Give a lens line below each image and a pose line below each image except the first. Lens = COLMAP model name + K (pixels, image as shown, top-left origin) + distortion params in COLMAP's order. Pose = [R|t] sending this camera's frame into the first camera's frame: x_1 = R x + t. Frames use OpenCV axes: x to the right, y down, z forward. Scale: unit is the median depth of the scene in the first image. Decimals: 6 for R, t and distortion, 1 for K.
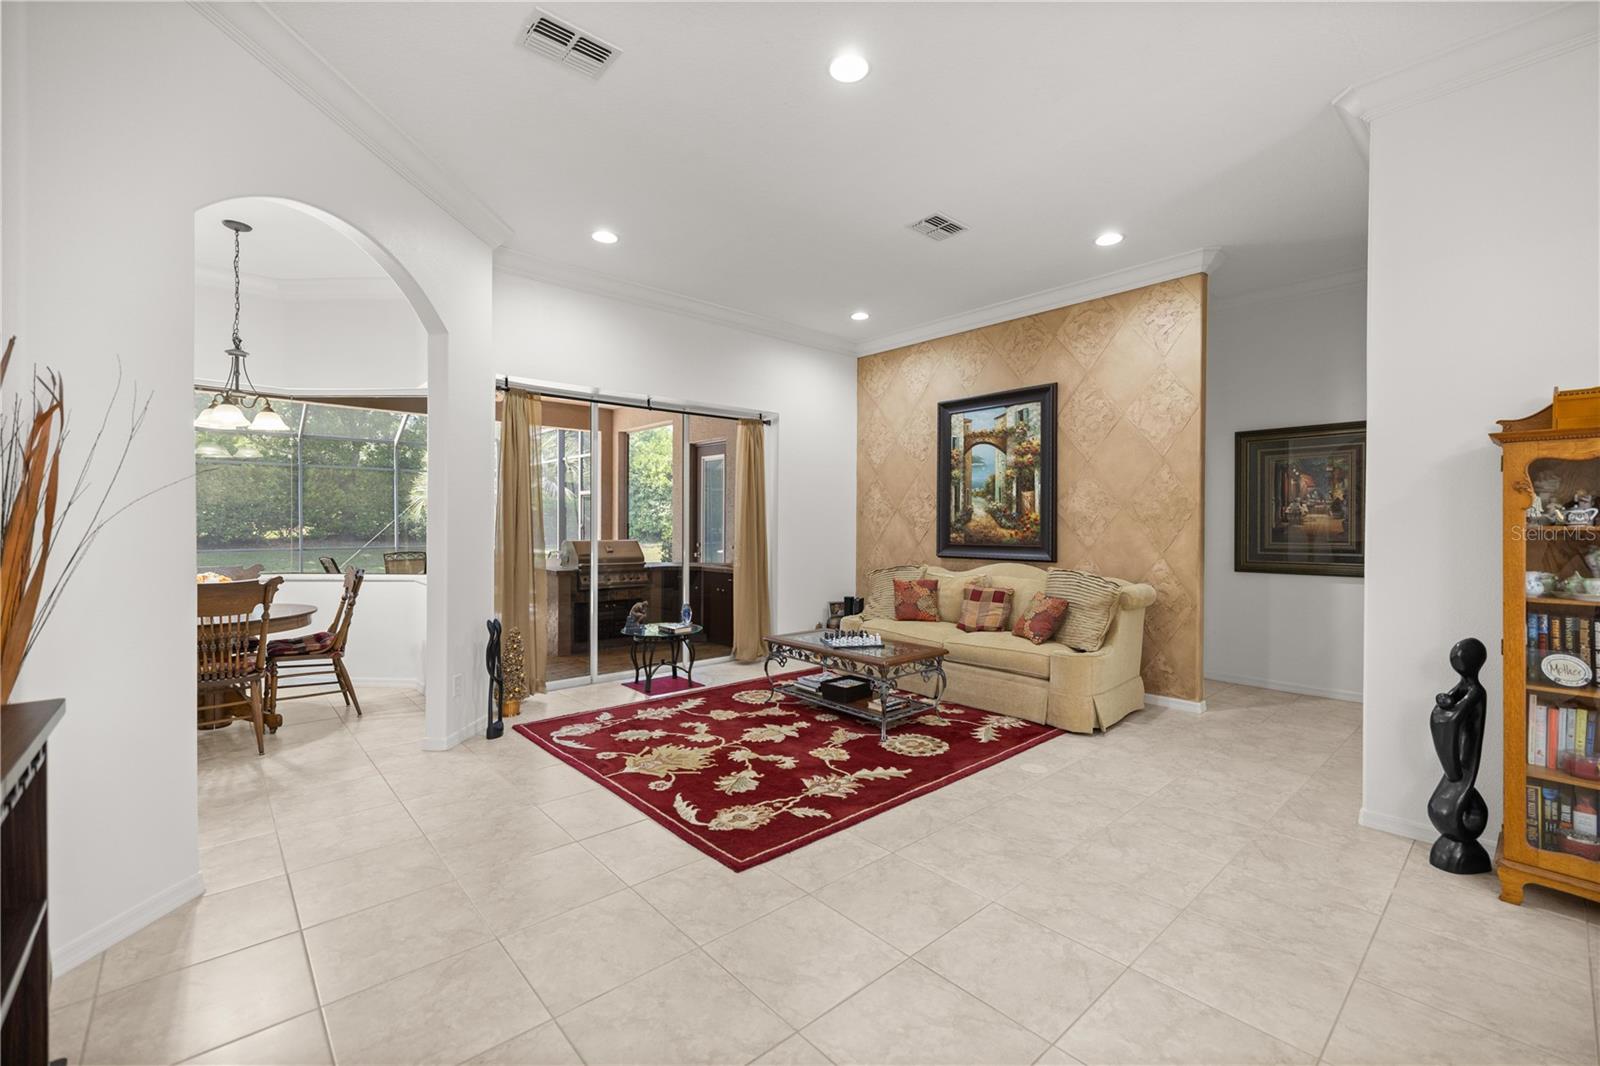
lens RADIAL K [[671.9, 0, 797.9], [0, 671.9, 527.1], [0, 0, 1]] dist [0.000466, 0.000075]
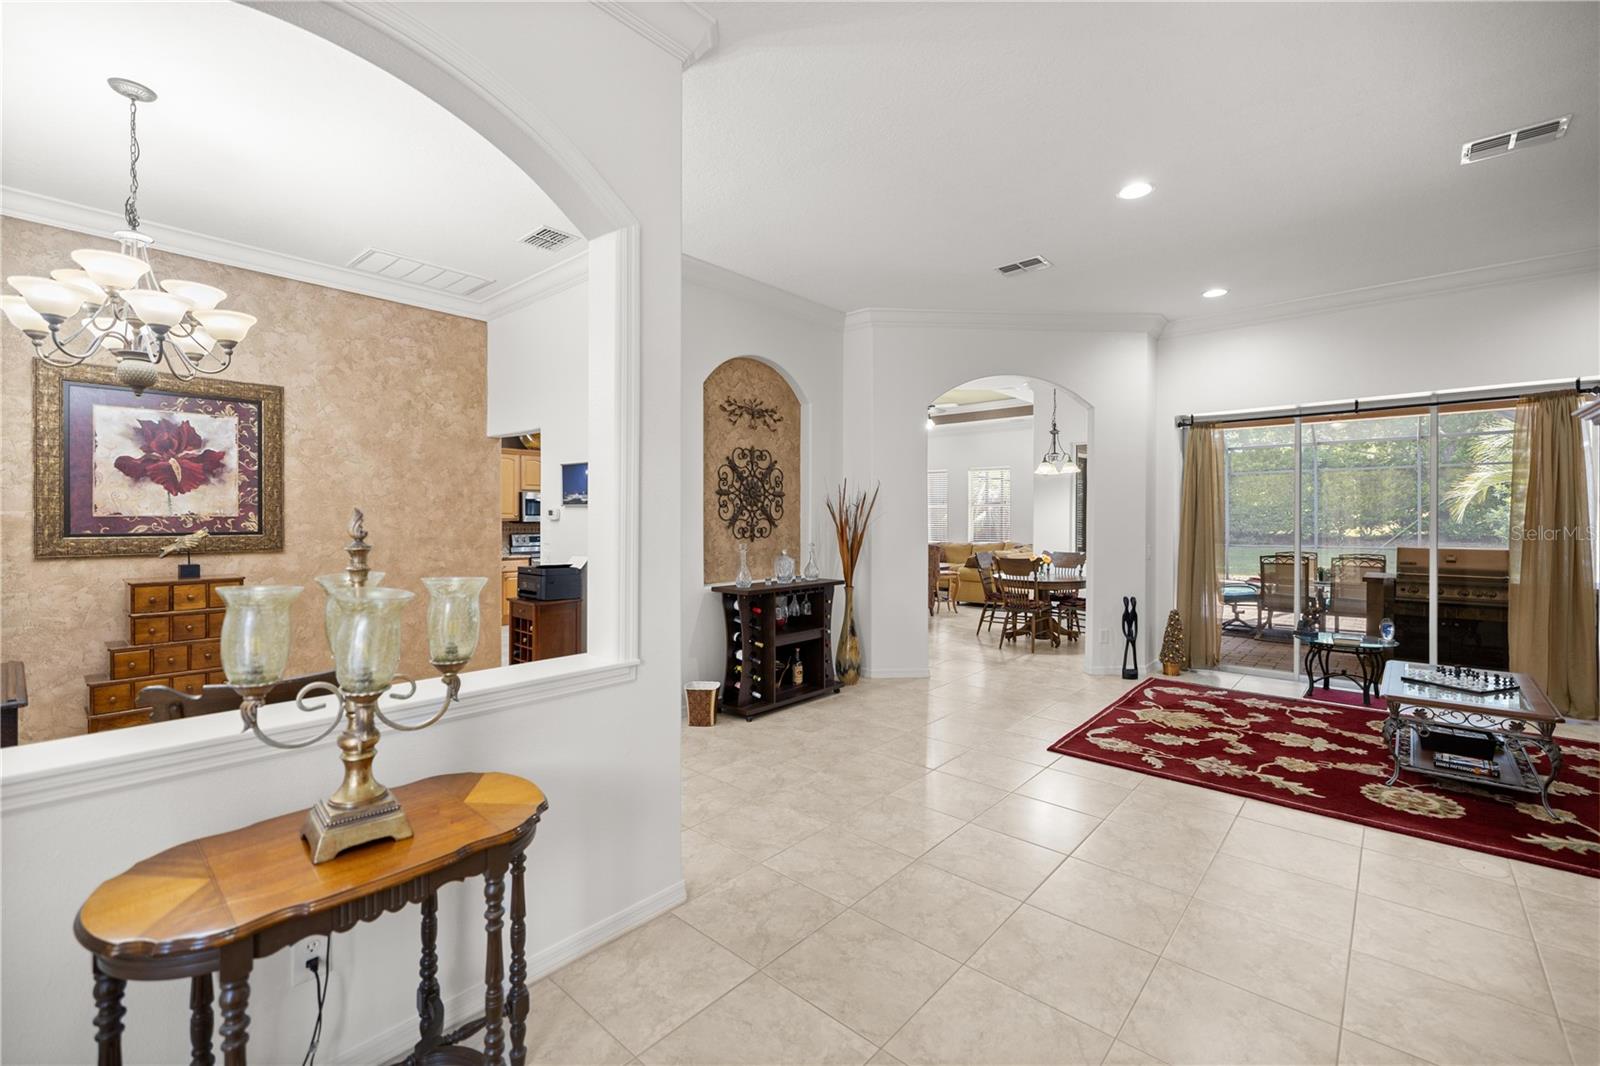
lens RADIAL K [[671.9, 0, 797.9], [0, 671.9, 527.1], [0, 0, 1]] dist [0.000466, 0.000075]
pose [[0.111684, 0.010146, -0.993692, 0.980107], [-0.004233, 0.999944, 0.009734, -0.025282], [0.993735, 0.003119, 0.111721, 0.148141]]
